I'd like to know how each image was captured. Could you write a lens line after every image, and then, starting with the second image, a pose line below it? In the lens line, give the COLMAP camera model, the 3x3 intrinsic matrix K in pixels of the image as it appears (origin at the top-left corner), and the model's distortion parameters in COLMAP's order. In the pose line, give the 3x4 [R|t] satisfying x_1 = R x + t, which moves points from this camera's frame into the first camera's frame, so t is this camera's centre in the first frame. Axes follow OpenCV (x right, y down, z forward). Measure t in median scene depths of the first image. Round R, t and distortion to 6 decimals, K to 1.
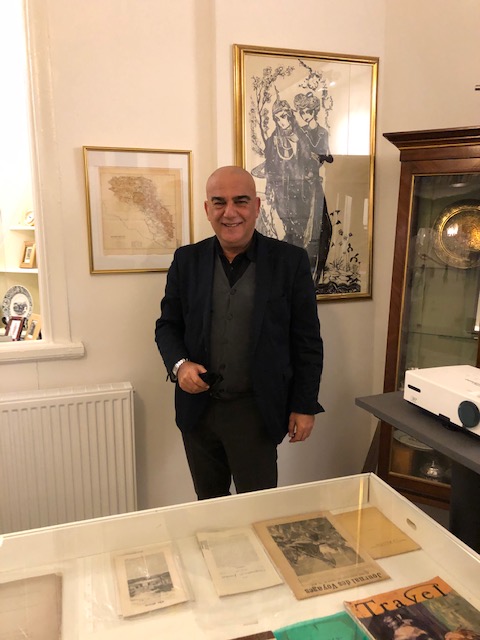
lens RADIAL K [[519.8, 0, 240.0], [0, 519.8, 320.0], [0, 0, 1]] dist [0.052196, -0.104742]
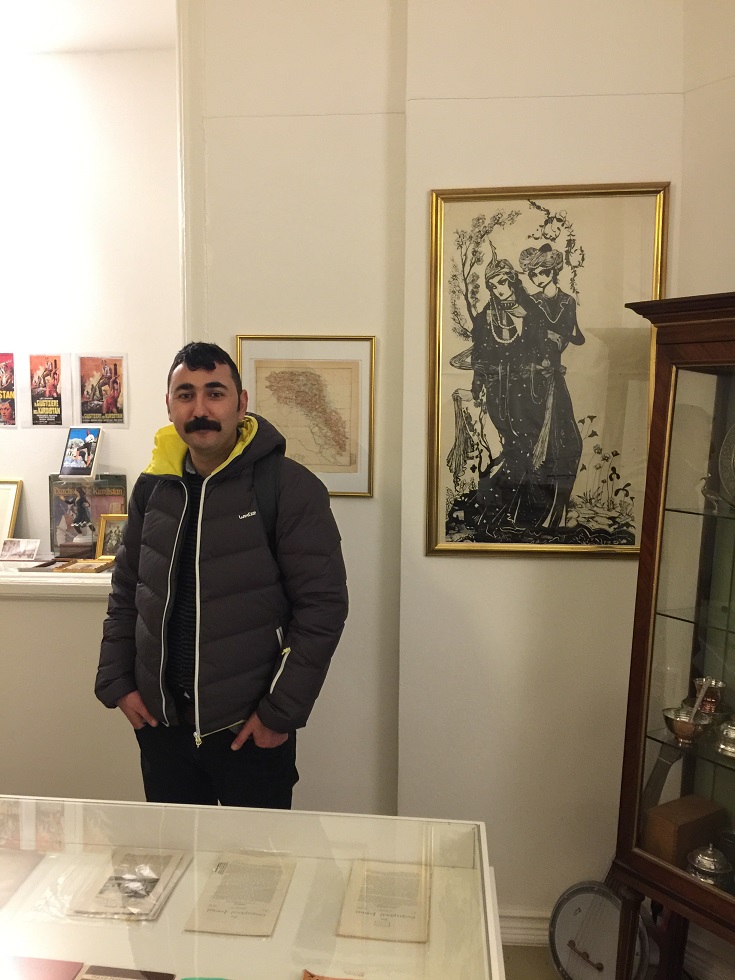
lens RADIAL K [[829.5, 0, 361.9], [0, 829.5, 489.5], [0, 0, 1]] dist [0.080084, -0.109386]
pose [[0.908696, 0.050655, -0.414375, 0.383631], [-0.085708, 0.994103, -0.066427, -0.027850], [0.408566, 0.095878, 0.907679, -0.049540]]
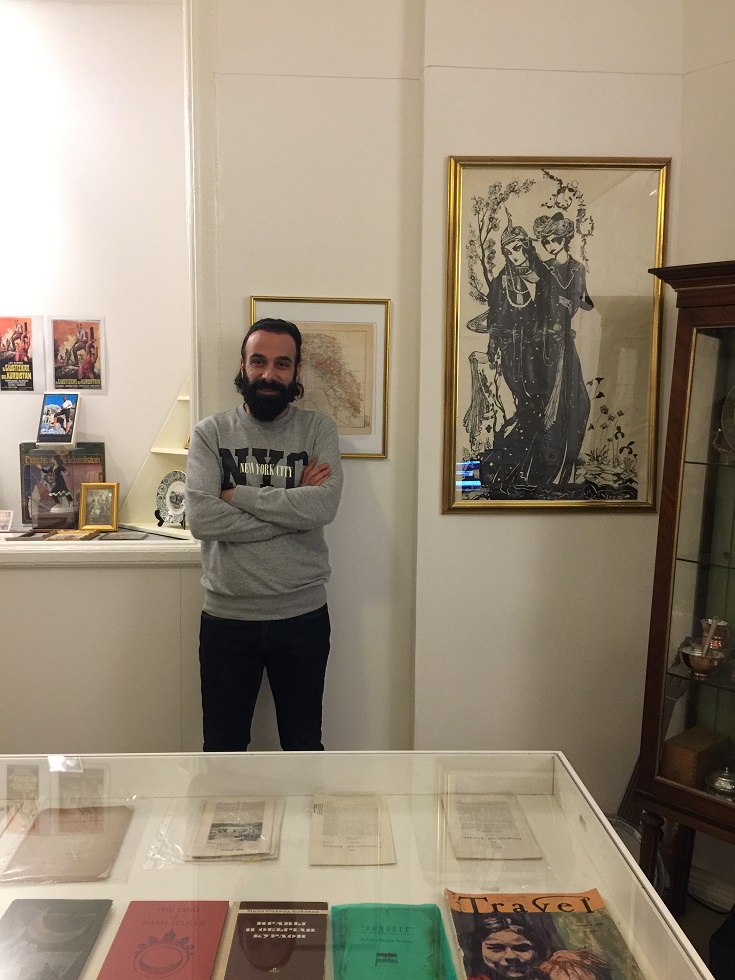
lens RADIAL K [[830.5, 0, 361.4], [0, 830.5, 485.8], [0, 0, 1]] dist [0.077742, -0.096001]
pose [[0.958617, 0.045035, -0.281116, 0.214943], [-0.064779, 0.996013, -0.061338, 0.019557], [0.277232, 0.077011, 0.957712, -0.133680]]
